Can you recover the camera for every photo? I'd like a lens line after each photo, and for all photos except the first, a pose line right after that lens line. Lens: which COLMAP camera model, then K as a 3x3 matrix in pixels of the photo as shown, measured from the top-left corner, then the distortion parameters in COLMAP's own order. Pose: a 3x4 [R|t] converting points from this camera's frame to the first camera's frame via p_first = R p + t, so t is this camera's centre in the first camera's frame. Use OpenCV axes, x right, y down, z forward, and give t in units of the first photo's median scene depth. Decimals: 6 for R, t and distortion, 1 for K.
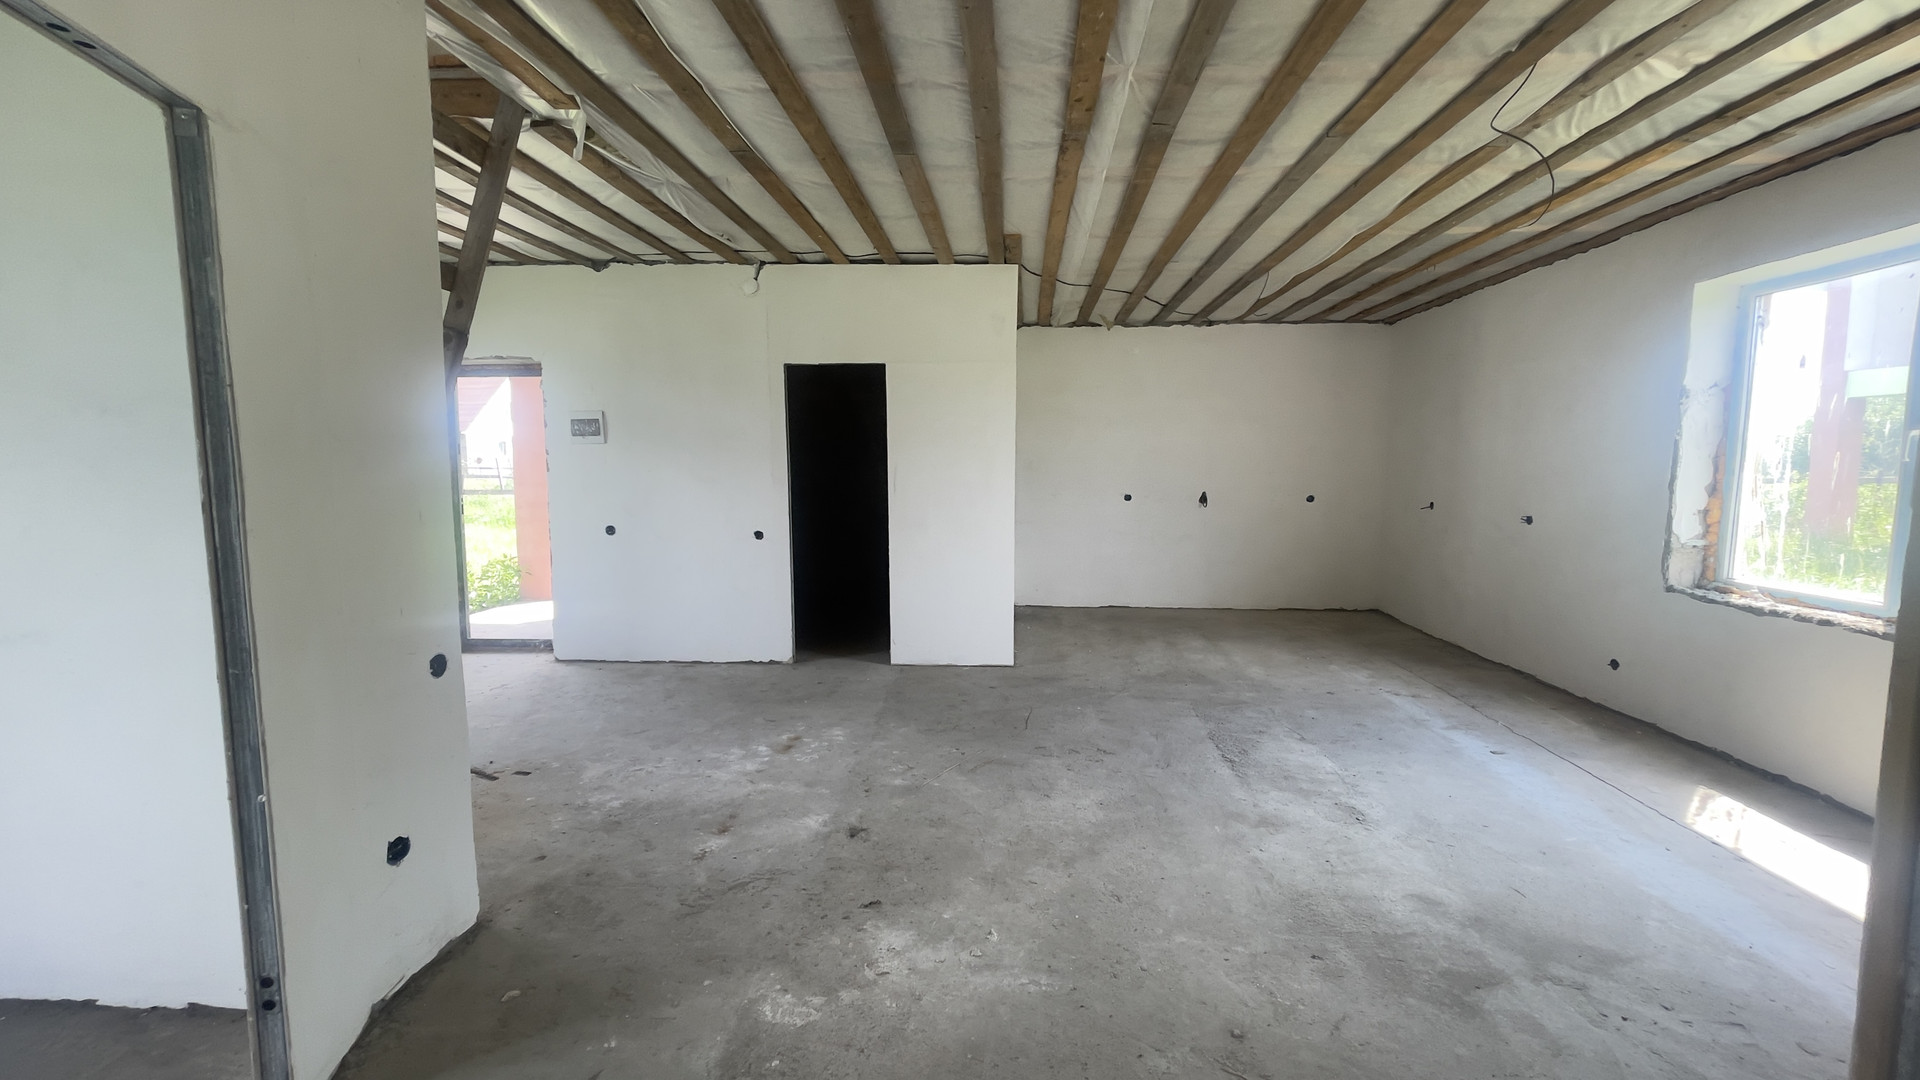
lens RADIAL K [[775.5, 0, 955.0], [0, 775.5, 534.9], [0, 0, 1]] dist [-0.017613, 0.006984]
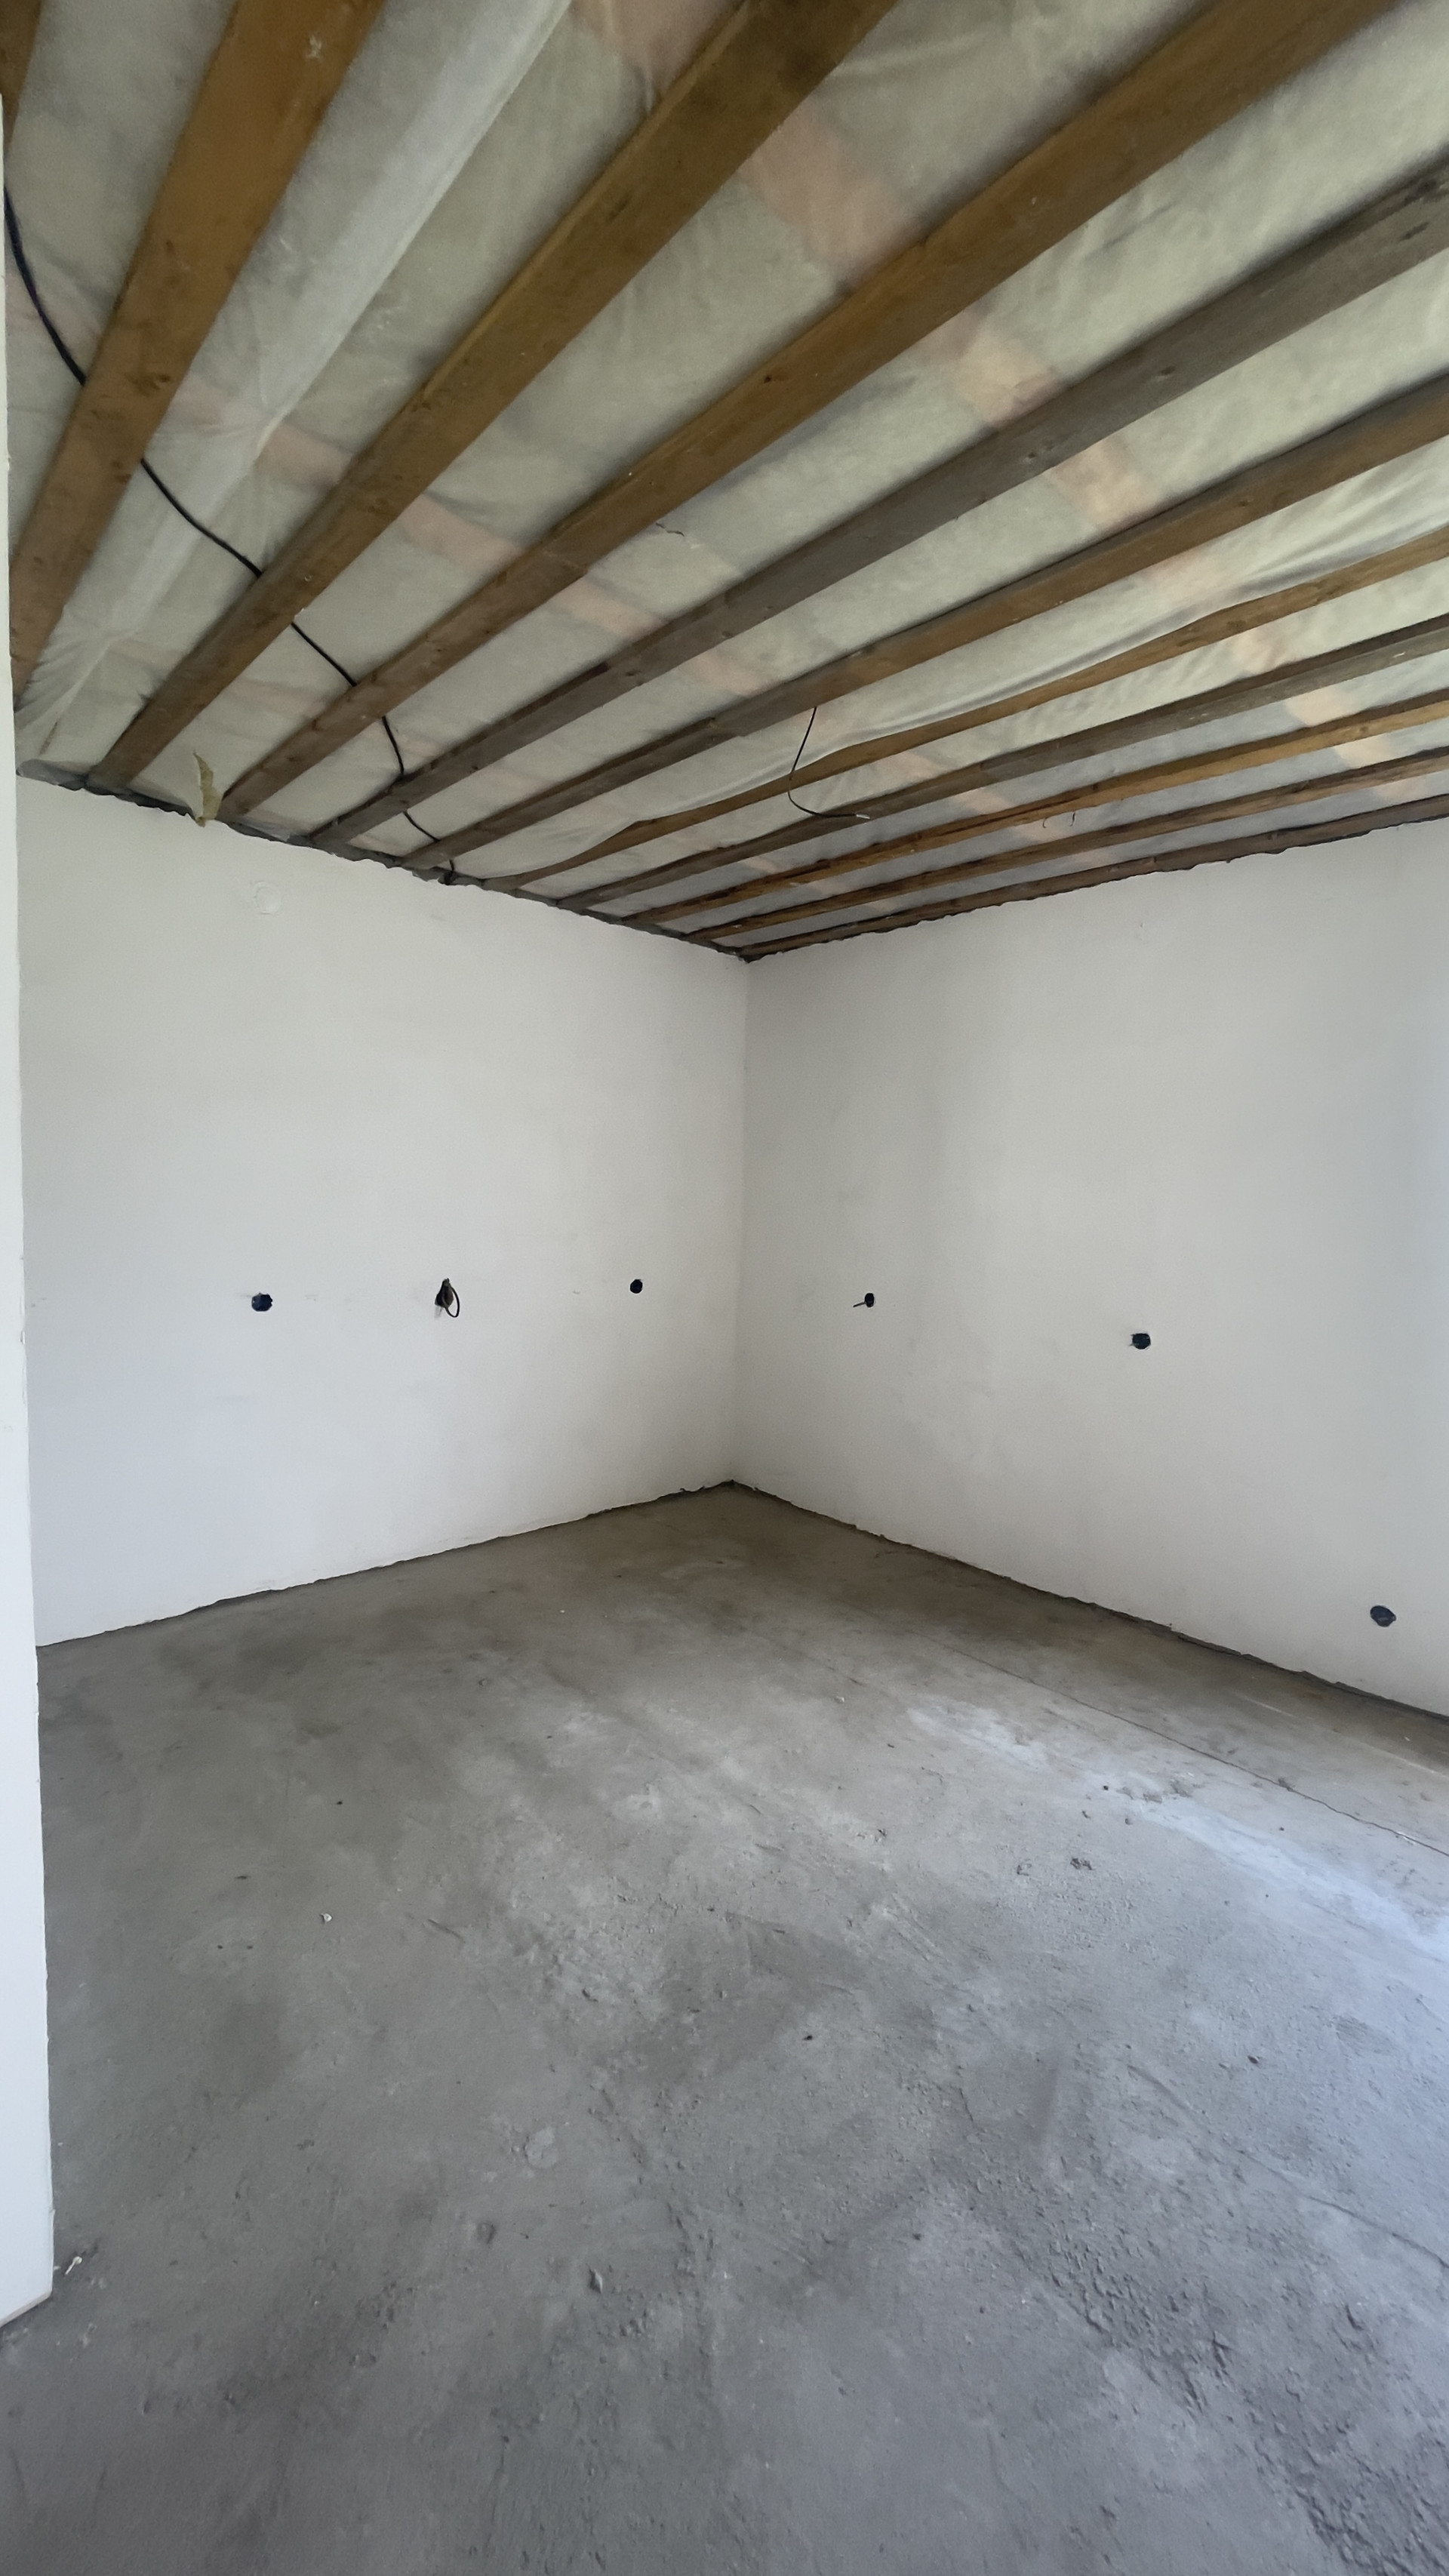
lens RADIAL K [[1040.3, 0, 732.0], [0, 1040.3, 1287.9], [0, 0, 1]] dist [-0.017613, 0.006984]
pose [[0.672845, -0.042119, 0.738583, 0.018186], [0.036745, 0.999048, 0.023498, -0.120870], [-0.738870, 0.011328, 0.673753, 1.032511]]
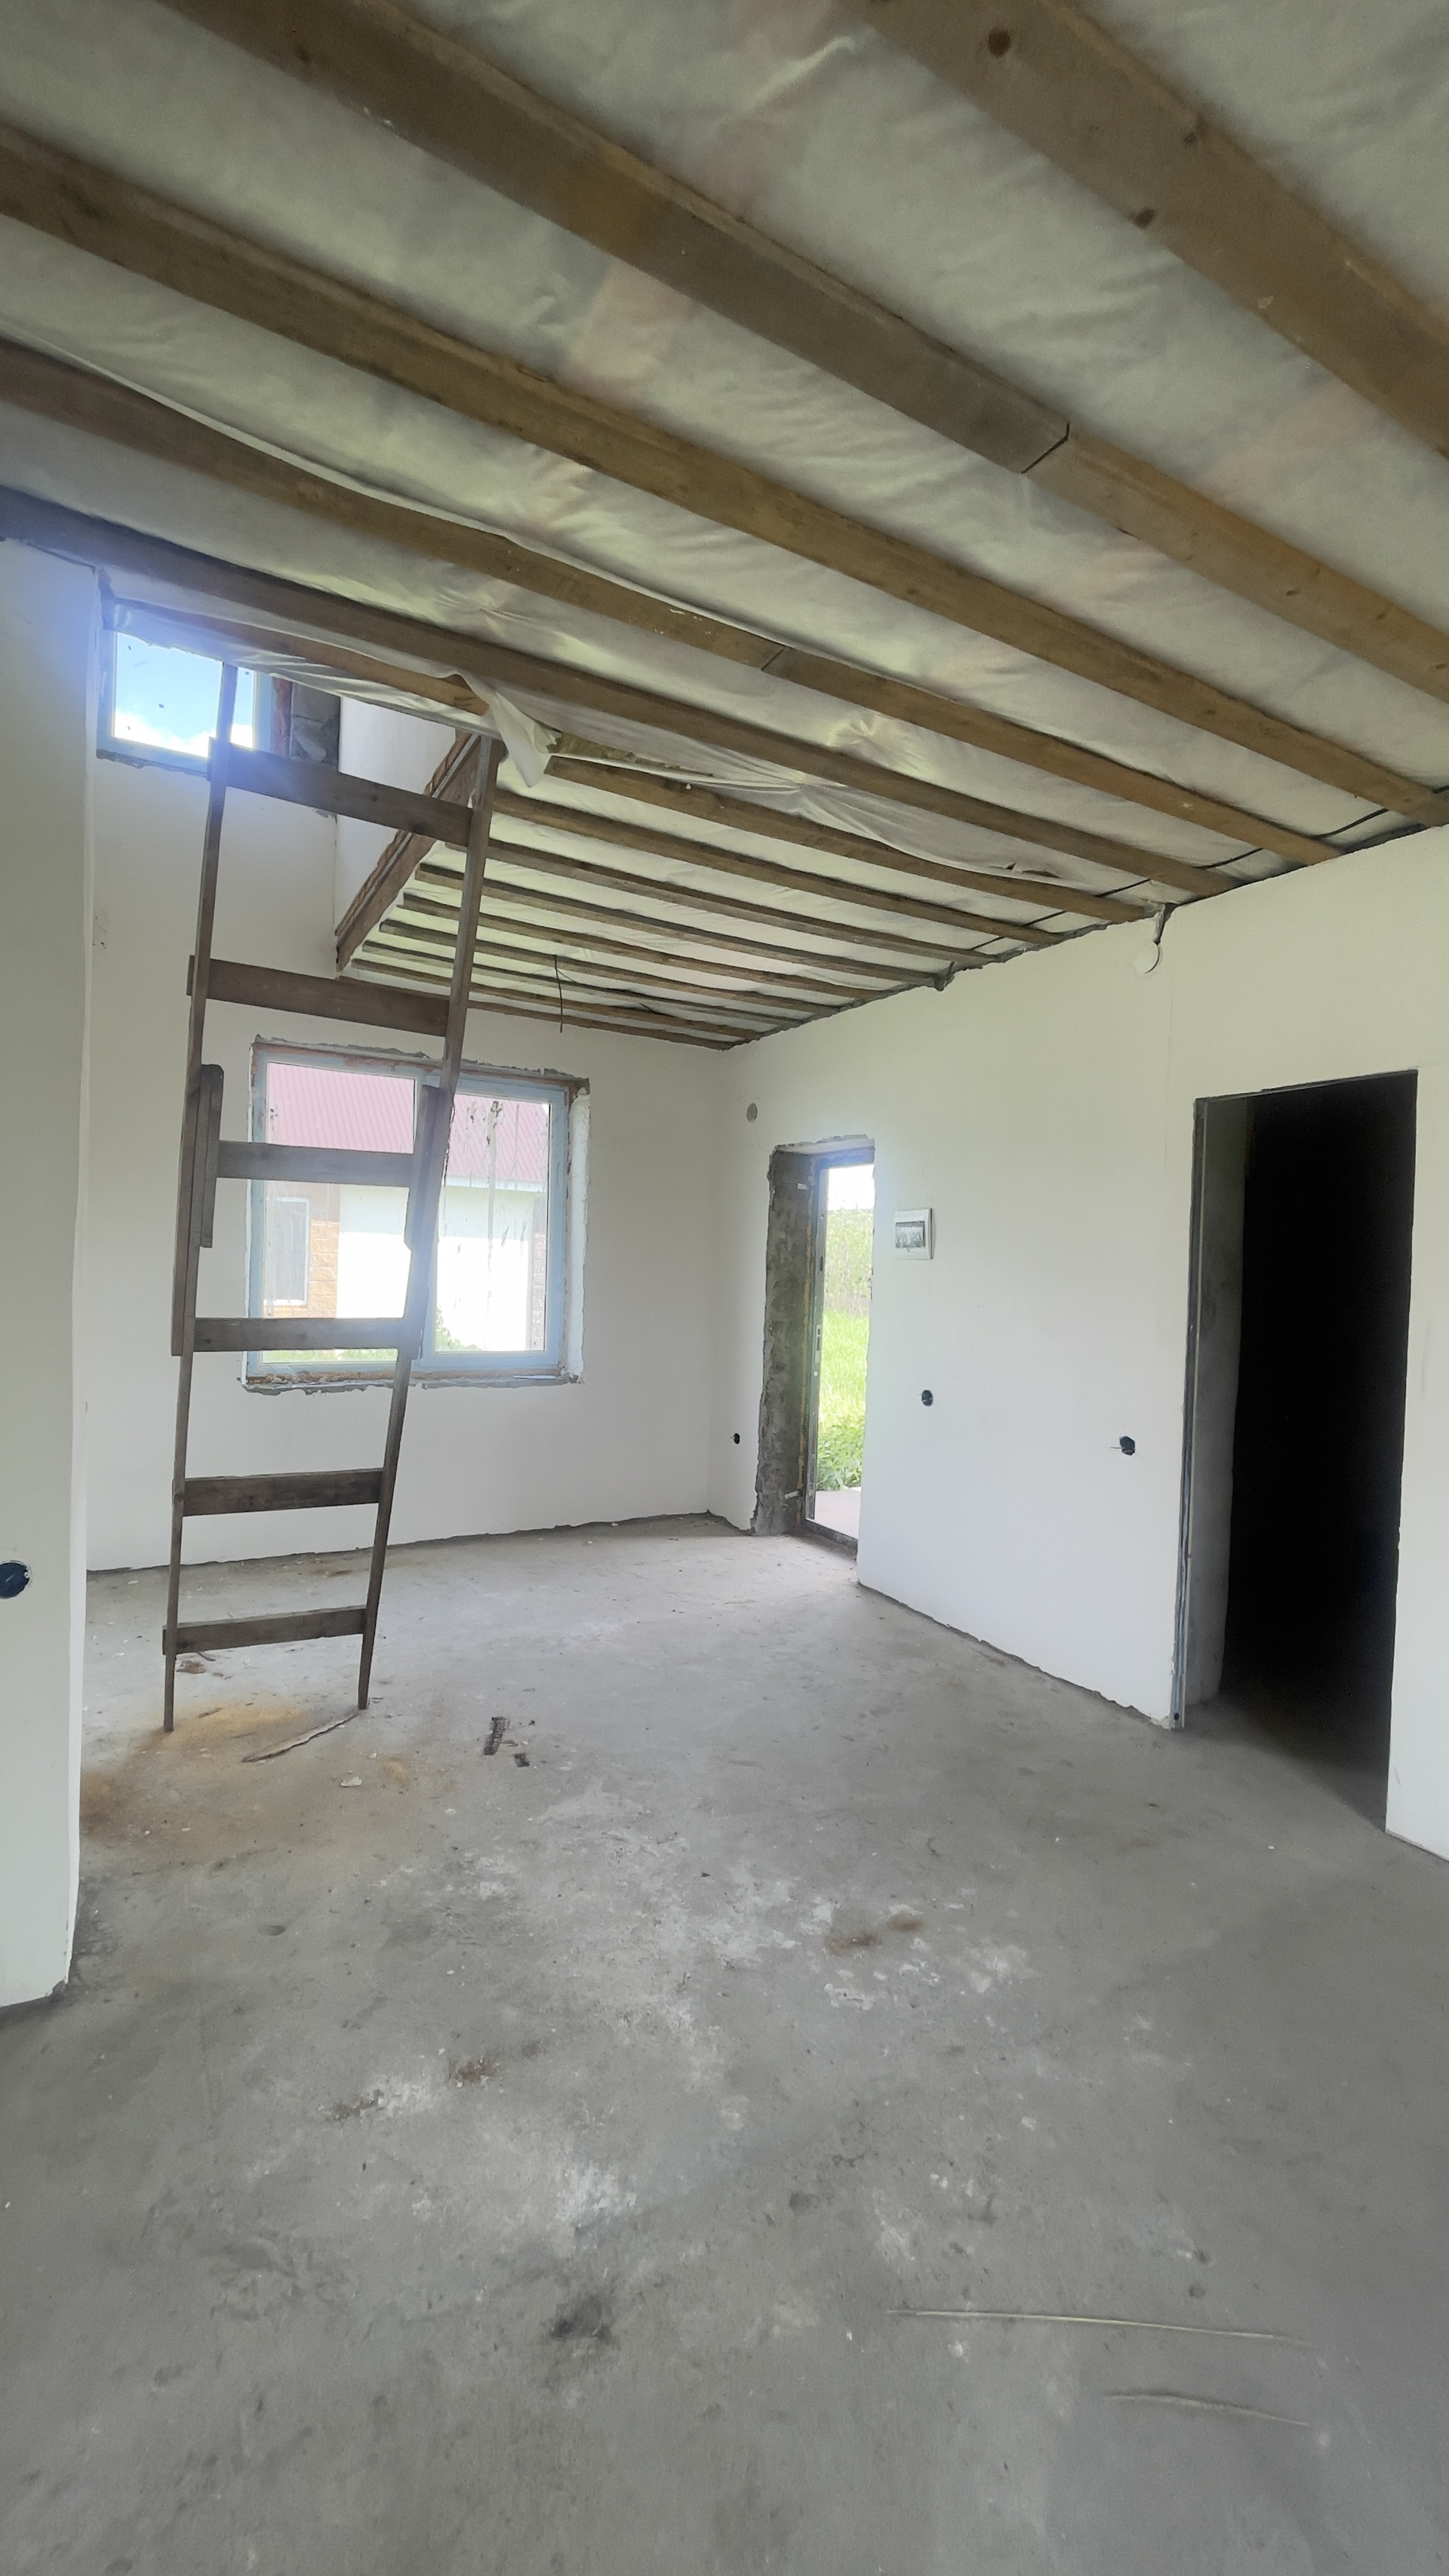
lens RADIAL K [[1040.3, 0, 724.3], [0, 1040.3, 1287.2], [0, 0, 1]] dist [-0.017613, 0.006984]
pose [[0.537199, 0.033006, -0.842810, 0.247989], [-0.111677, 0.993220, -0.032285, -0.075513], [0.836030, 0.111466, 0.537243, 0.615093]]
